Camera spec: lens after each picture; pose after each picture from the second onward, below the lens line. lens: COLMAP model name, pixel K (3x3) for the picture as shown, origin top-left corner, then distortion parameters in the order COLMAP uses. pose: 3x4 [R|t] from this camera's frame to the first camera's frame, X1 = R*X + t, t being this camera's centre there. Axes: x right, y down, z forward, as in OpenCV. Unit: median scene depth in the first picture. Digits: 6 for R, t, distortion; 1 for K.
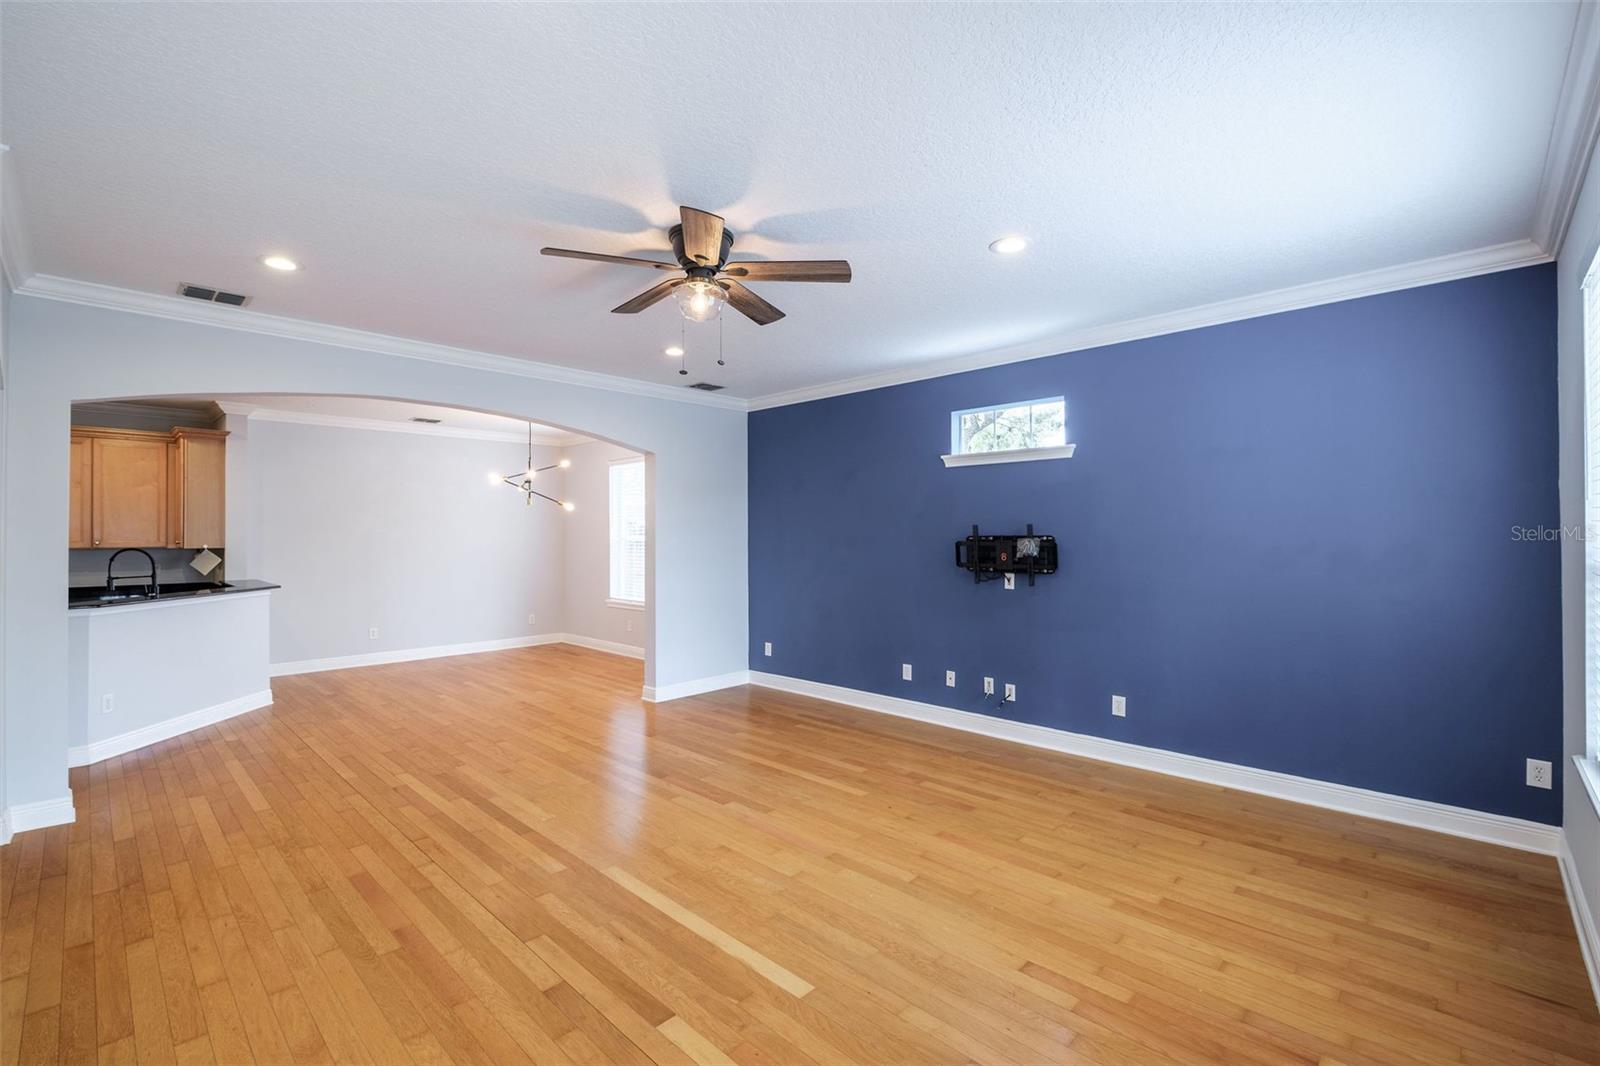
lens RADIAL K [[692.2, 0, 798.8], [0, 692.2, 528.5], [0, 0, 1]] dist [0.001345, -0.000576]
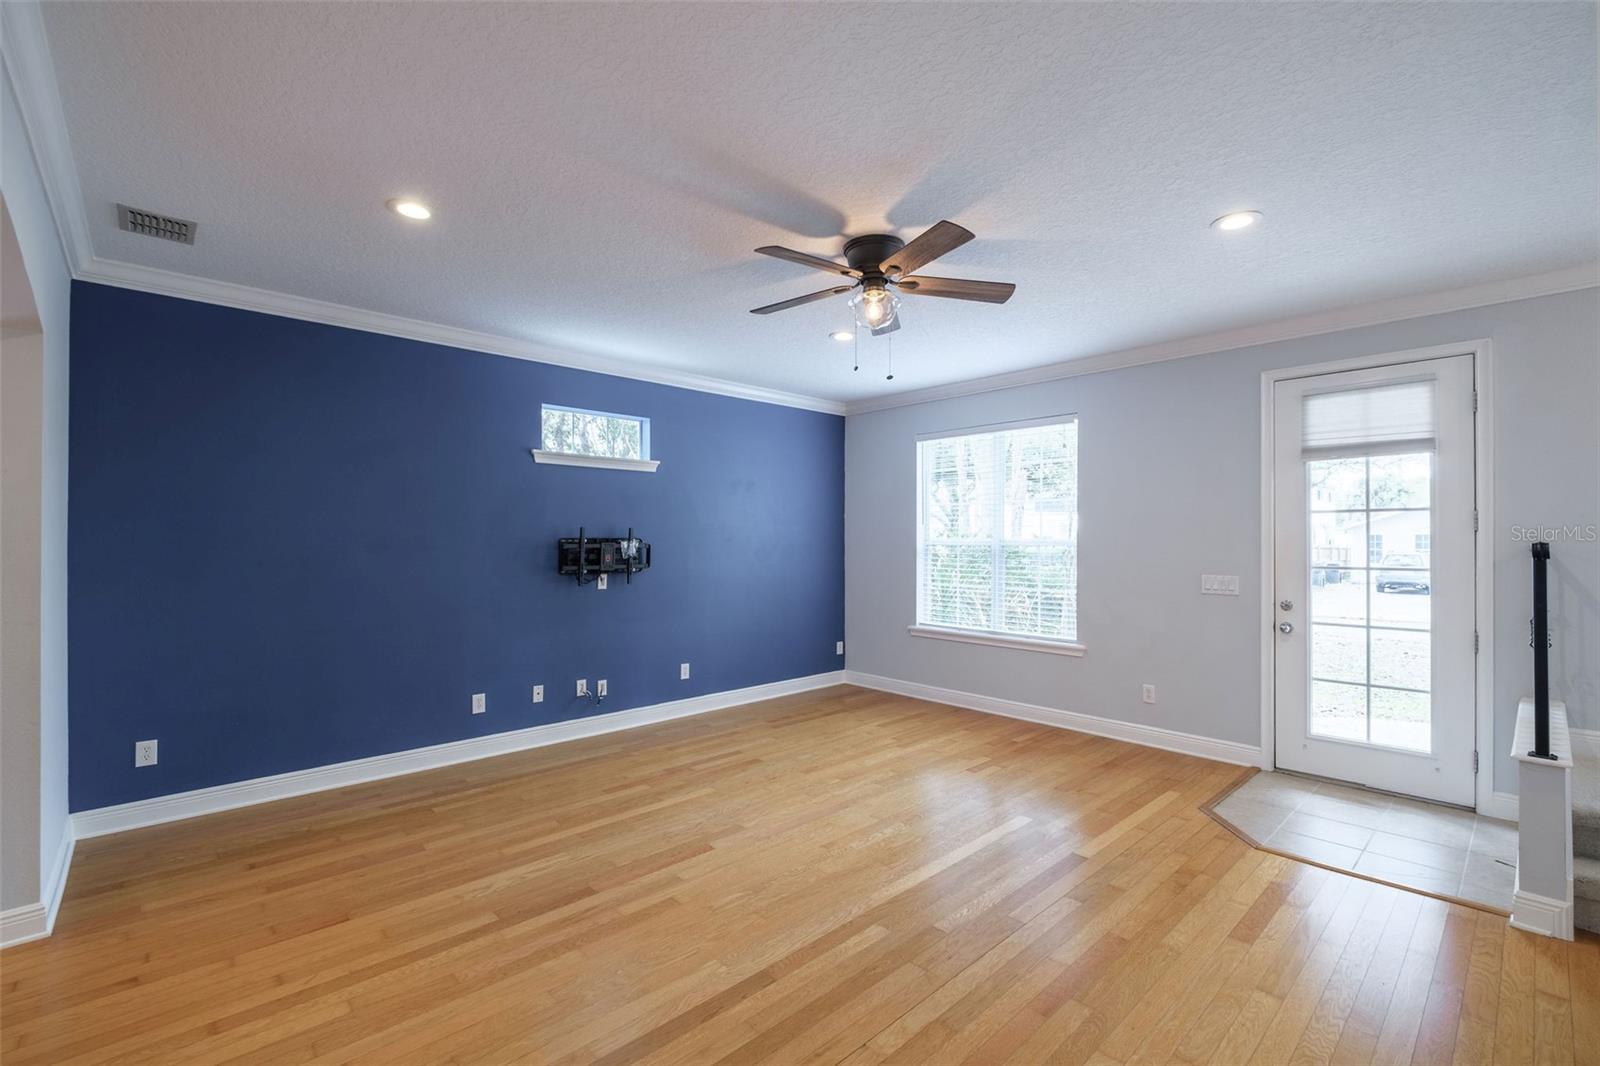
lens RADIAL K [[701.2, 0, 800.0], [0, 701.2, 533.0], [0, 0, 1]] dist [-0.000133, -0.000361]
pose [[0.049117, 0.015012, 0.998680, -0.885097], [-0.007387, 0.999865, -0.014667, 0.019351], [-0.998766, -0.006657, 0.049221, 0.776849]]
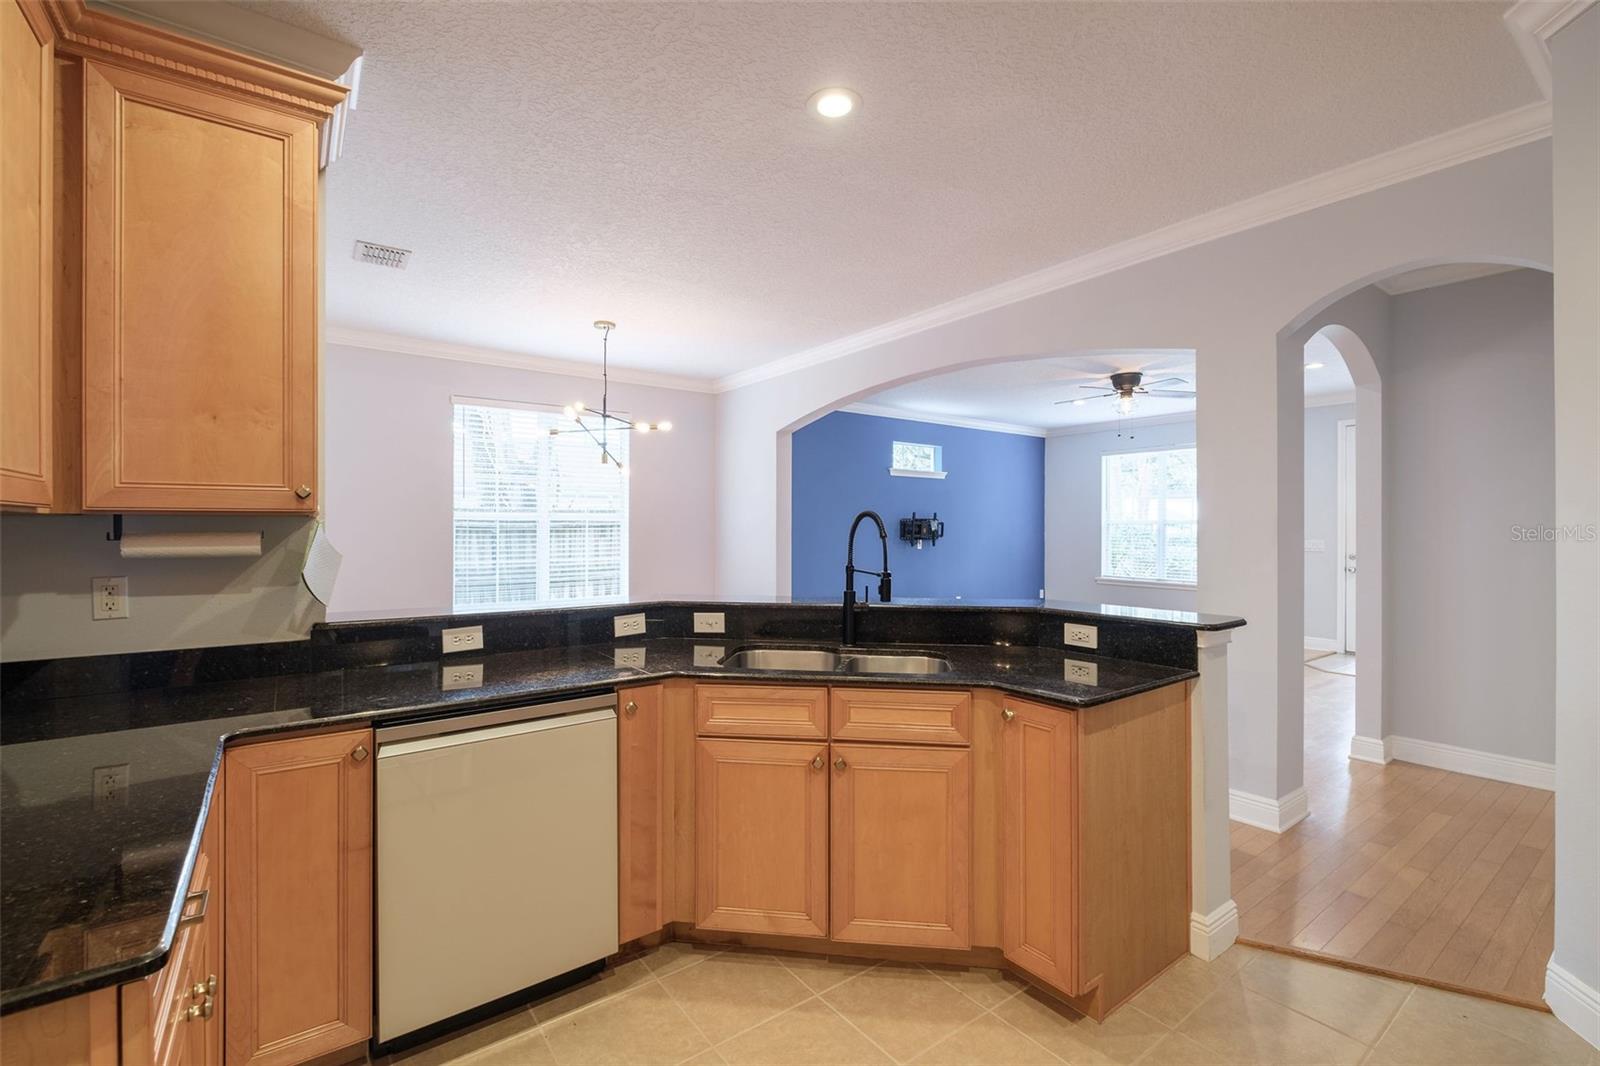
lens RADIAL K [[694.5, 0, 797.9], [0, 694.5, 524.1], [0, 0, 1]] dist [-0.003436, -0.000859]
pose [[0.167851, 0.011381, 0.985747, -1.788734], [-0.009035, 0.999909, -0.010006, 0.053386], [-0.985771, -0.007226, 0.167938, 1.205849]]
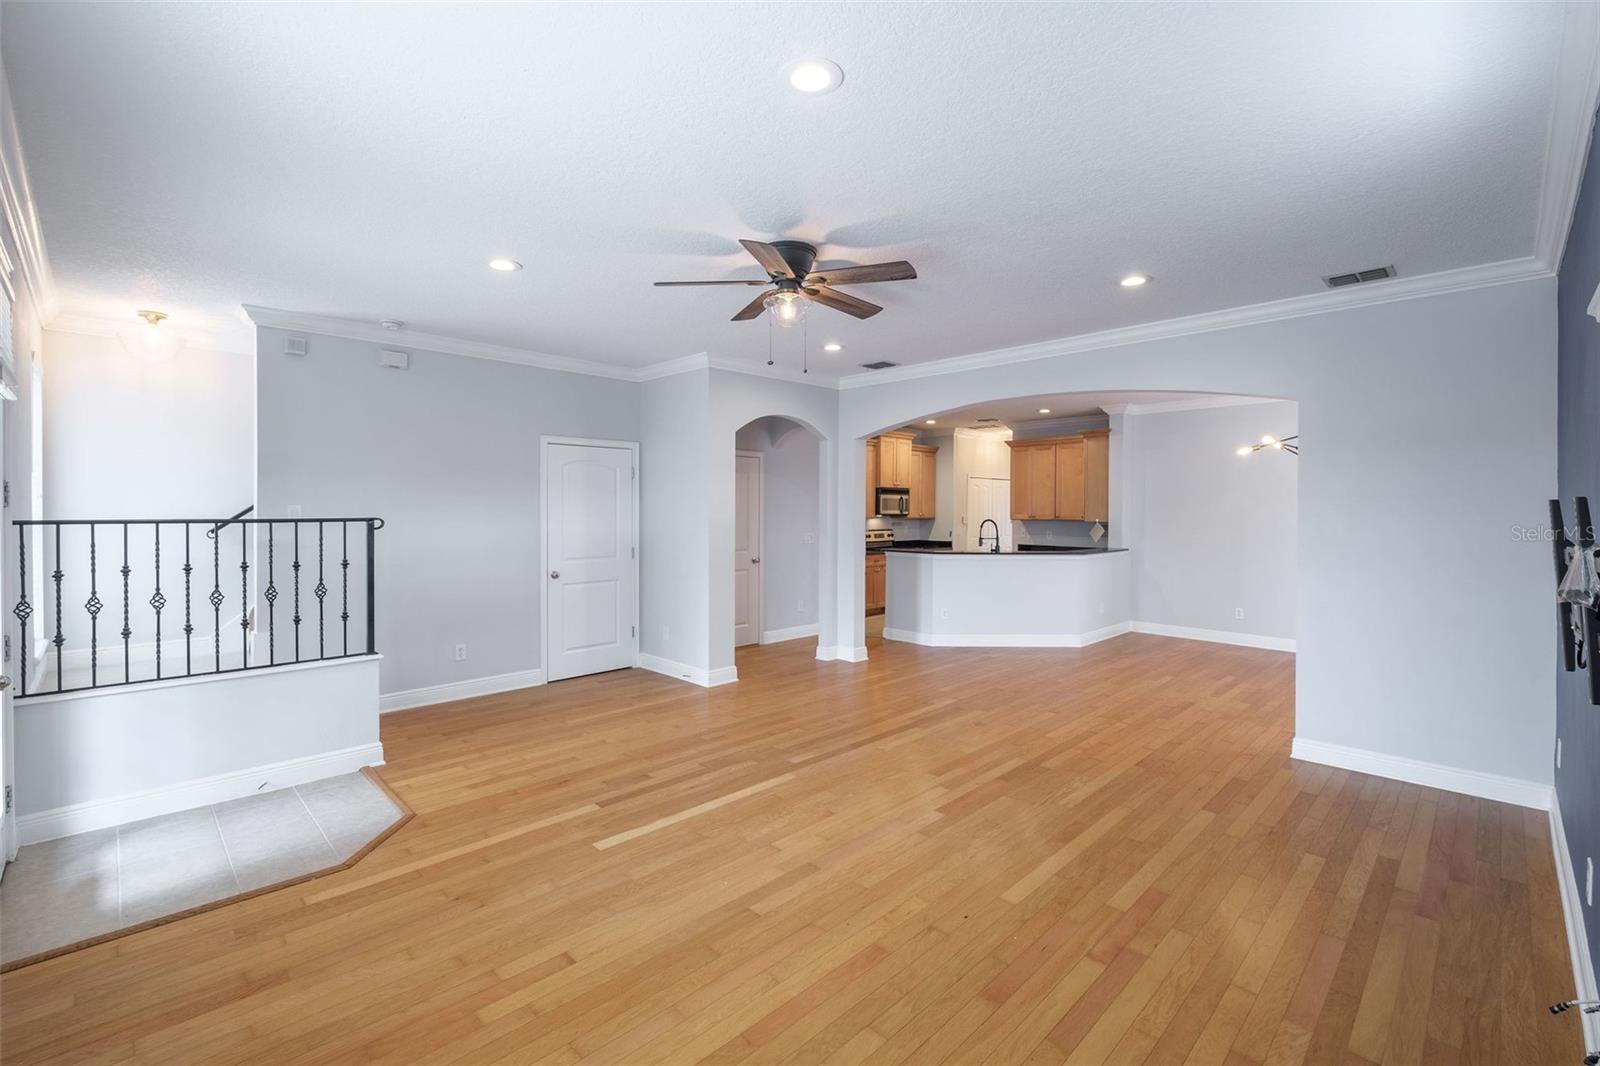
lens RADIAL K [[701.2, 0, 800.0], [0, 701.2, 533.0], [0, 0, 1]] dist [-0.000133, -0.000361]
pose [[-0.020441, 0.038808, -0.999038, 0.729103], [0.001175, 0.999247, 0.038792, -0.001435], [0.999790, -0.000381, -0.020471, 0.764893]]
